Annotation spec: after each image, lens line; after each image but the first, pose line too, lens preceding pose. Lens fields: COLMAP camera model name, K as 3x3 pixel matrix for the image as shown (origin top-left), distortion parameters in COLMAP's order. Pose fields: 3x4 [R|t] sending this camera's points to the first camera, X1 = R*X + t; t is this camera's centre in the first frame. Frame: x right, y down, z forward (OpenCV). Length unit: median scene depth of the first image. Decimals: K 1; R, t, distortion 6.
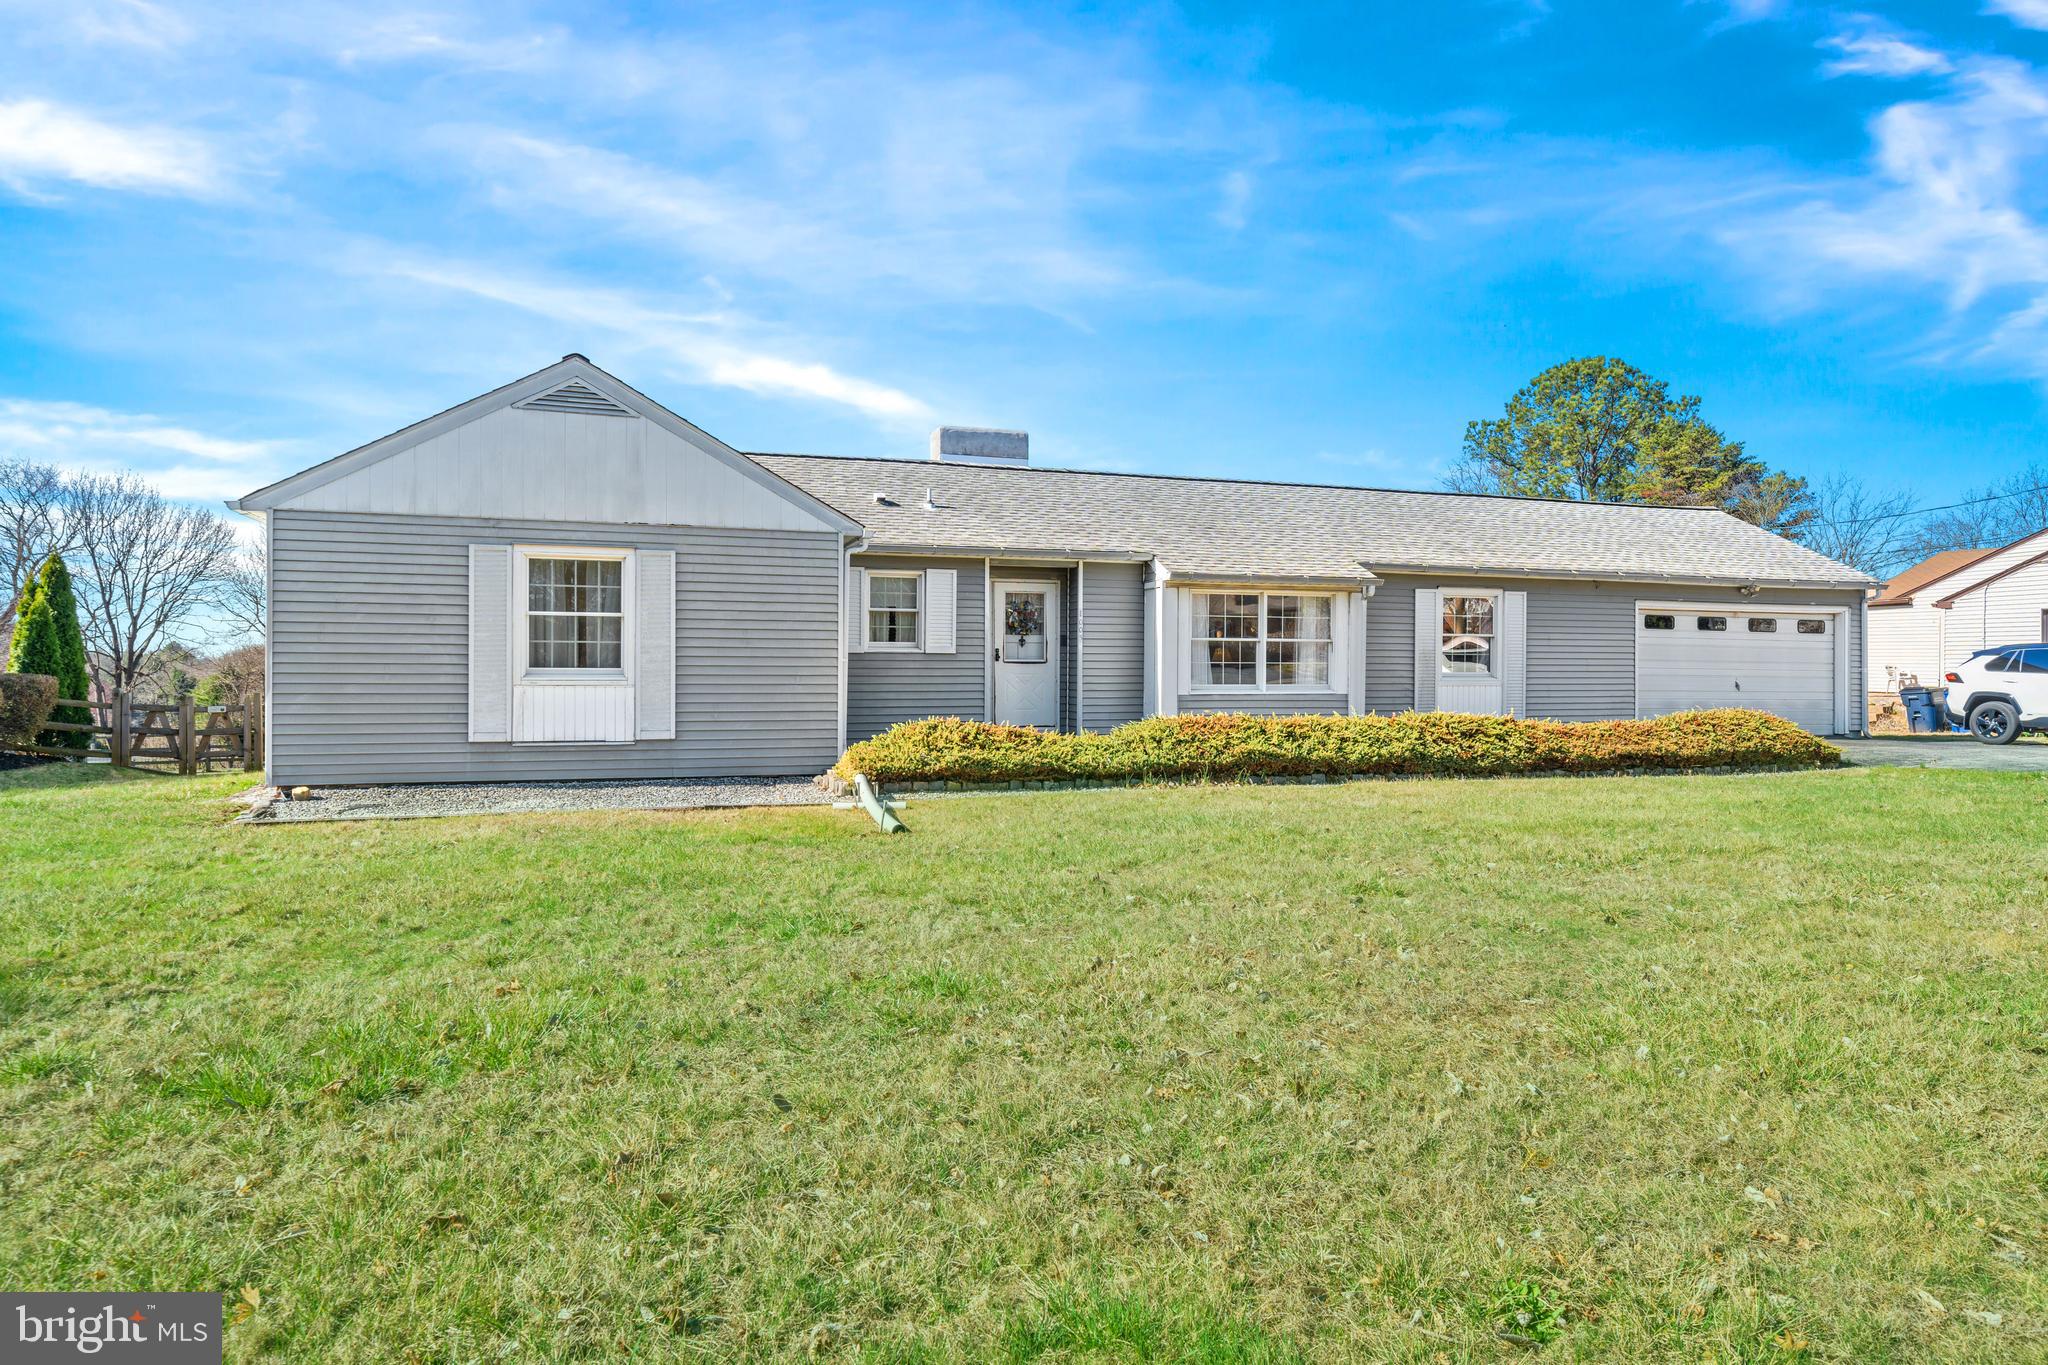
lens RADIAL K [[1145.7, 0, 1024.0], [0, 1145.7, 682.5], [0, 0, 1]] dist [0.001132, 0.001189]
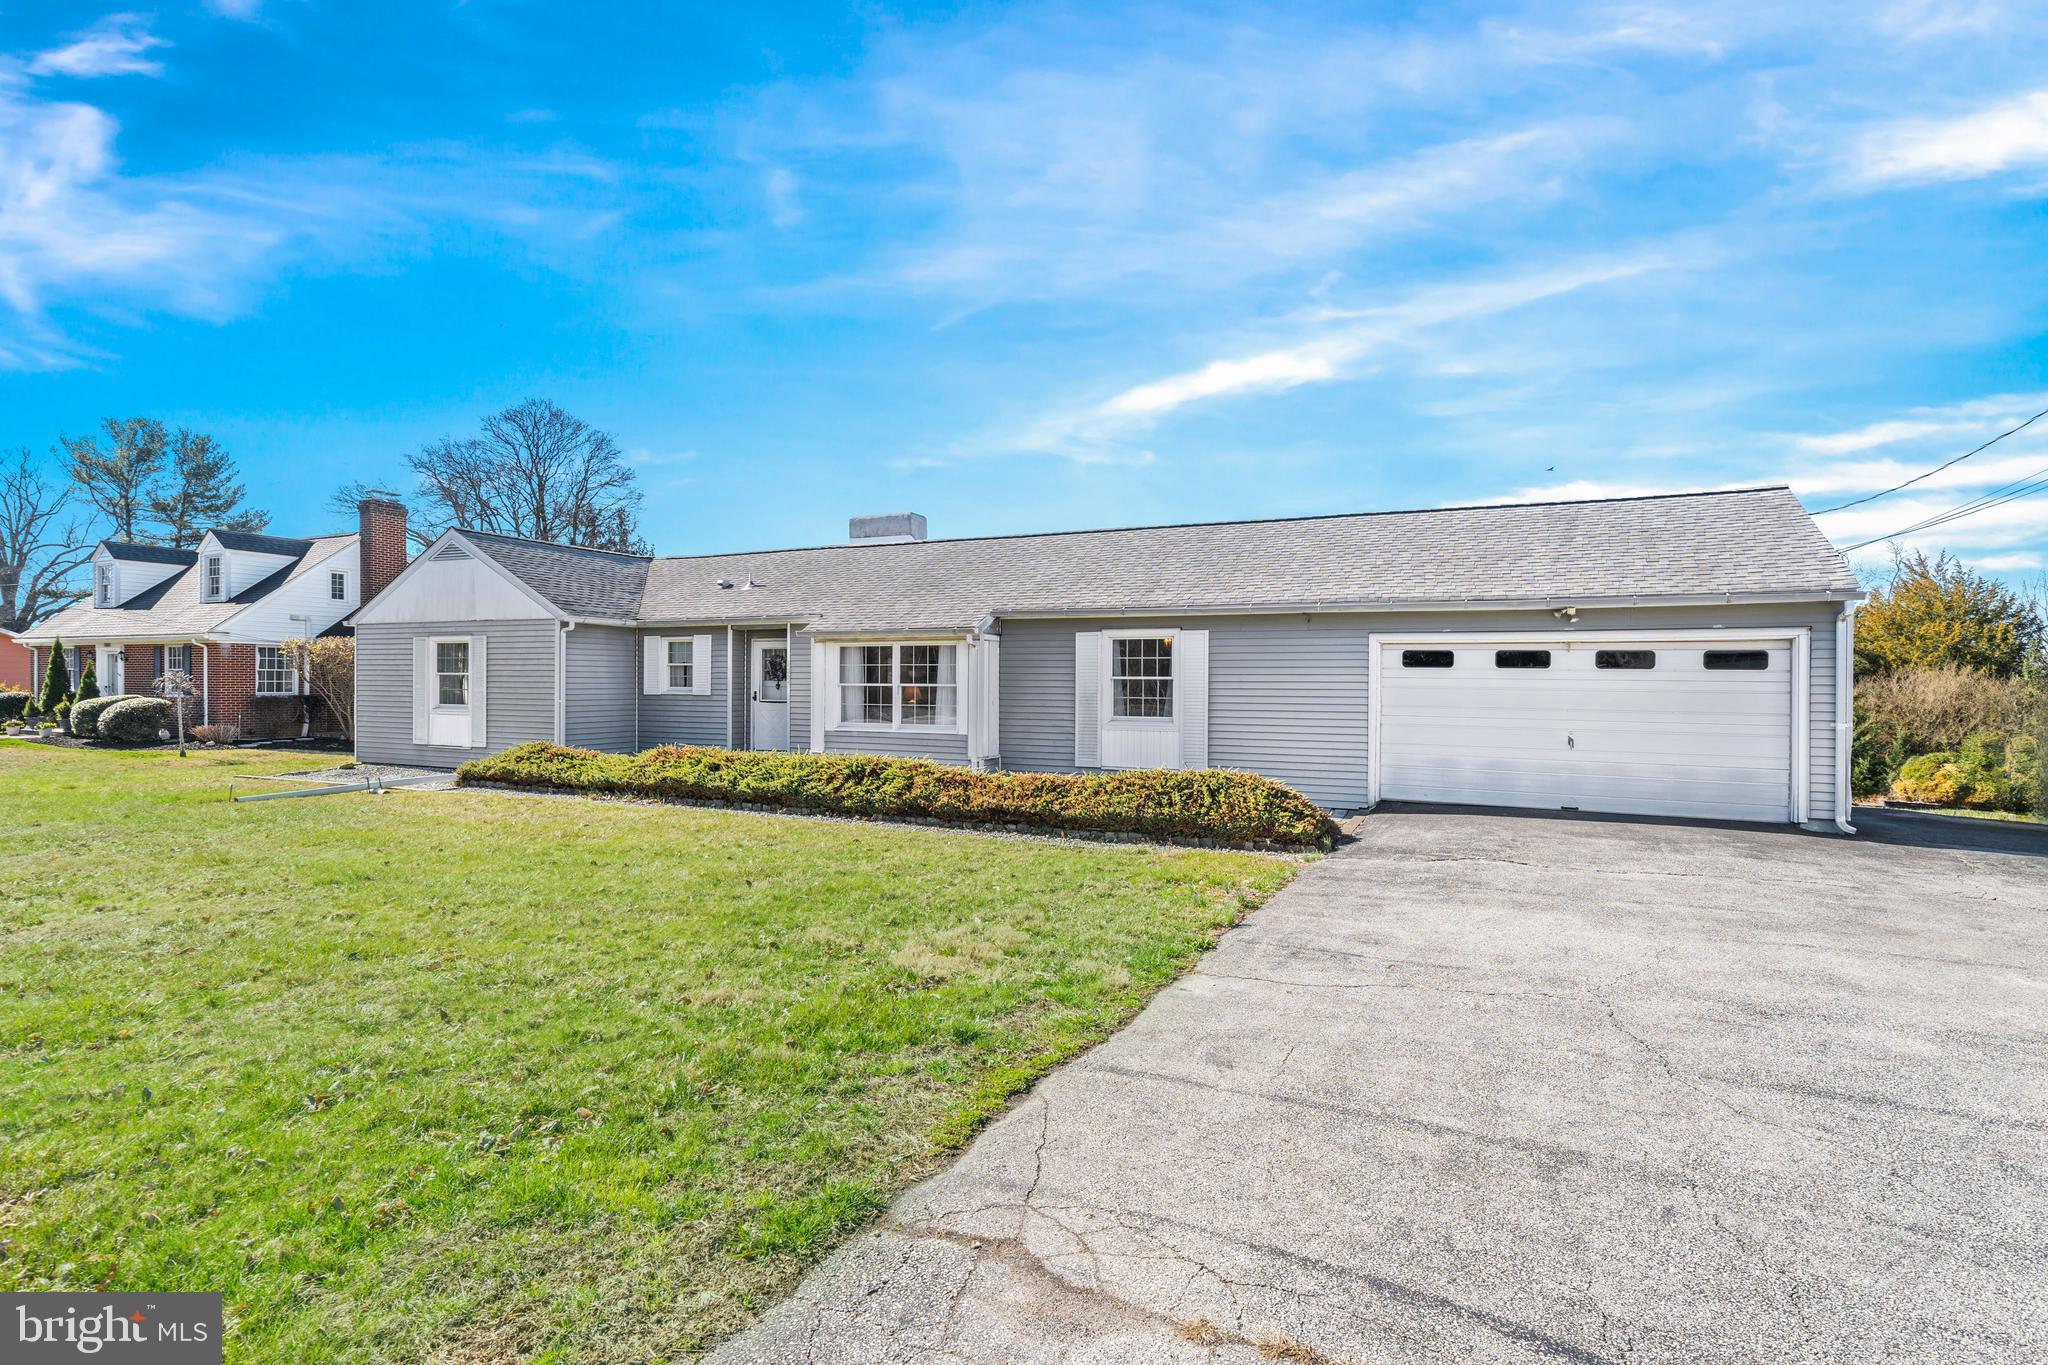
lens RADIAL K [[1008.0, 0, 1024.0], [0, 1008.0, 682.5], [0, 0, 1]] dist [0.001929, 0.000302]
pose [[0.733575, 0.000480, -0.679608, 1.003508], [-0.012343, 0.999844, -0.012616, -0.028931], [0.679496, 0.017643, 0.733467, 0.354847]]
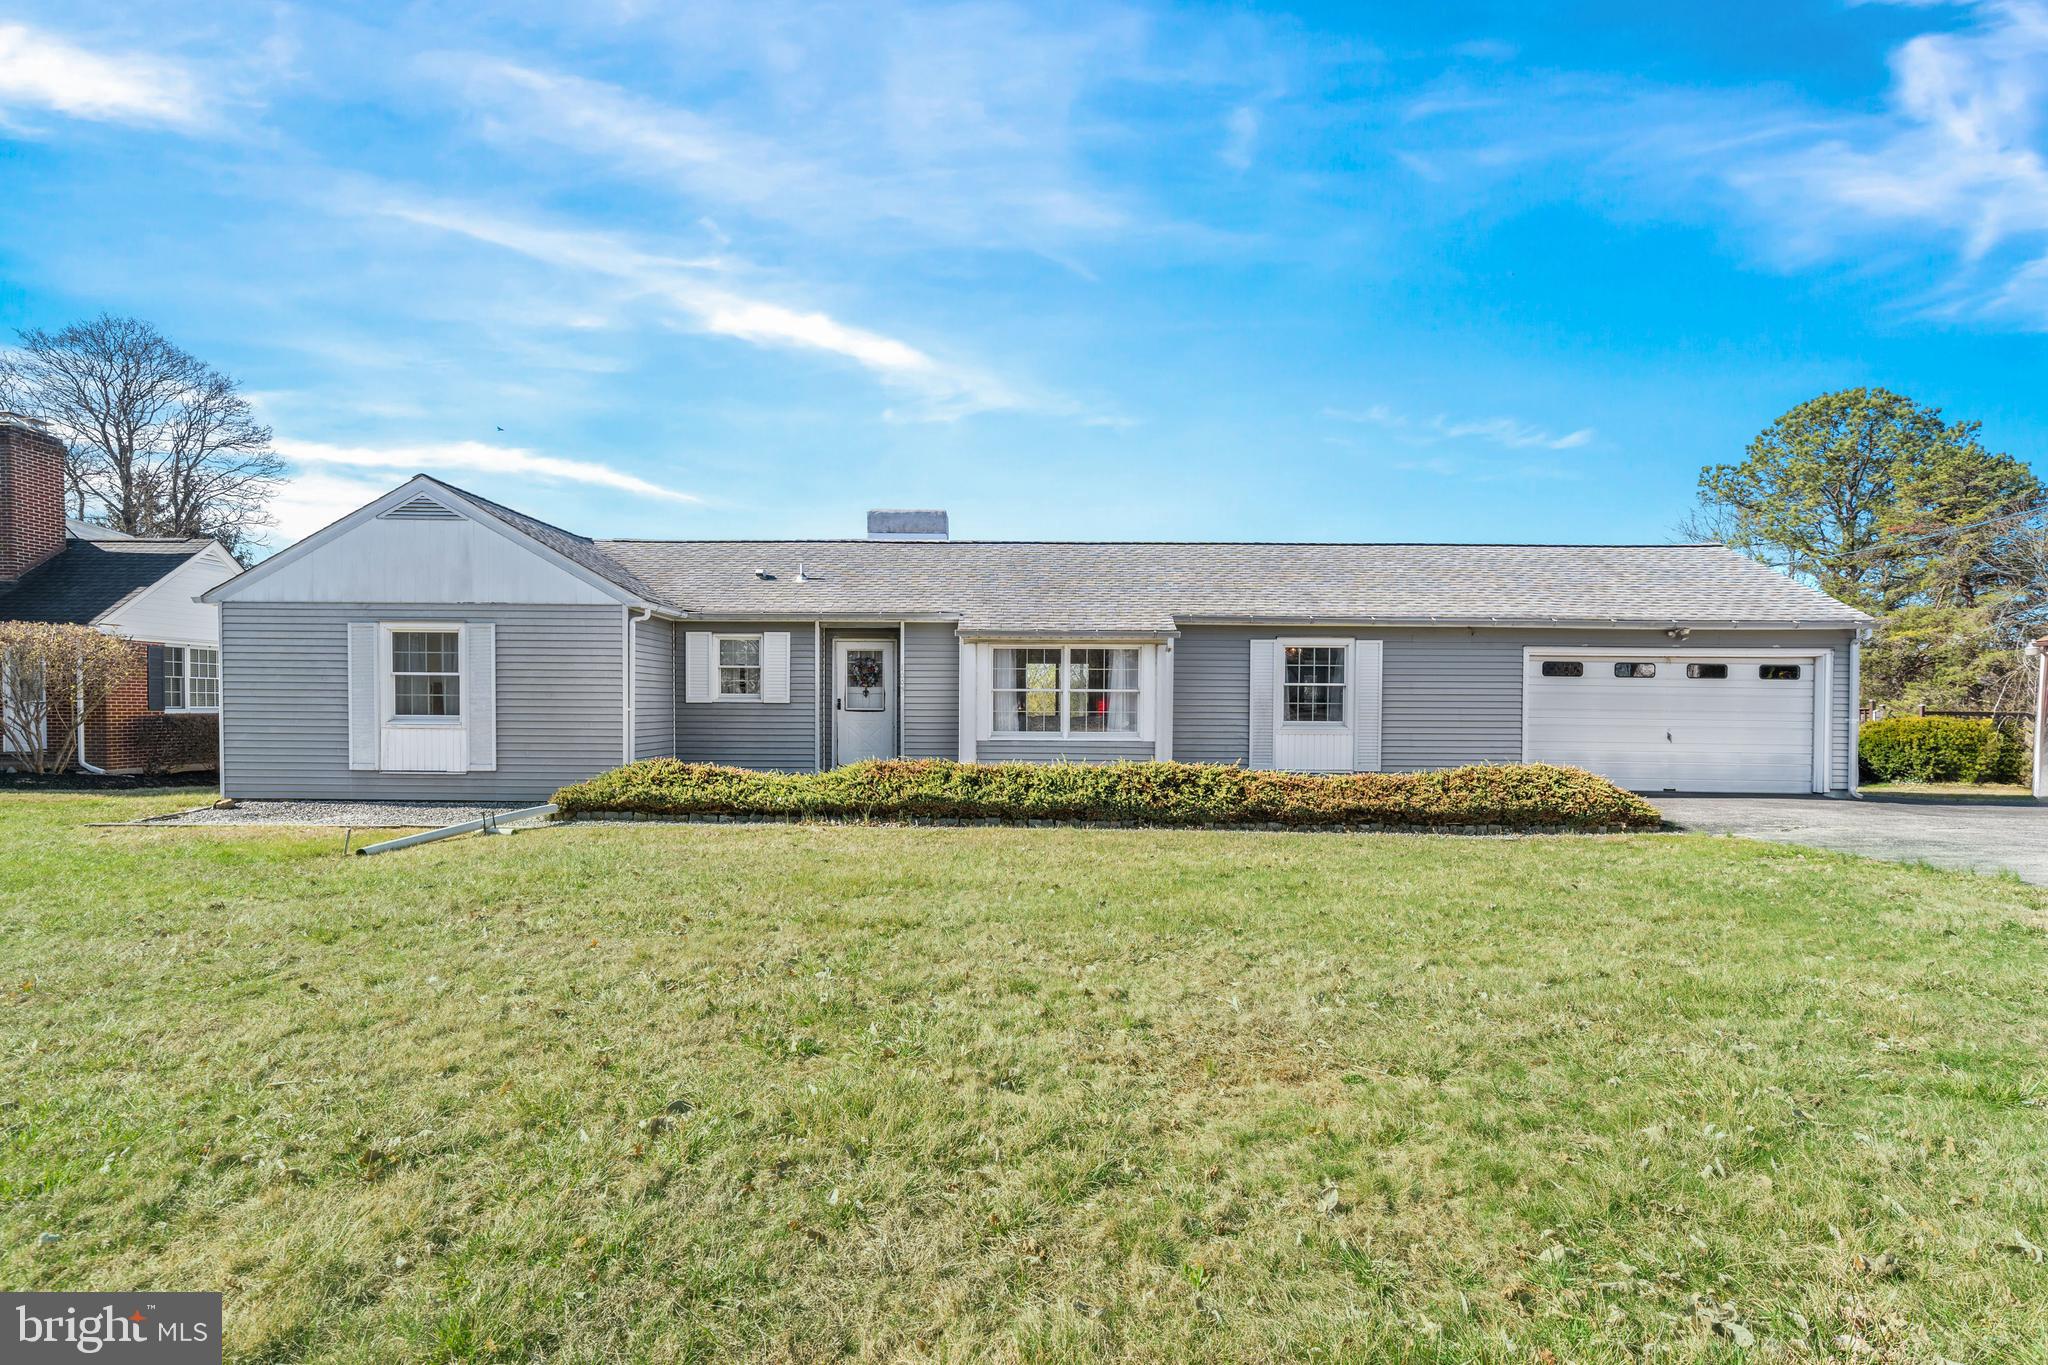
lens RADIAL K [[950.5, 0, 1022.5], [0, 950.5, 728.4], [0, 0, 1]] dist [0.001442, 0.000216]
pose [[0.950078, 0.008767, -0.311889, 0.457334], [-0.006860, 0.999950, 0.007210, -0.007779], [0.311937, -0.004711, 0.950091, 0.140218]]
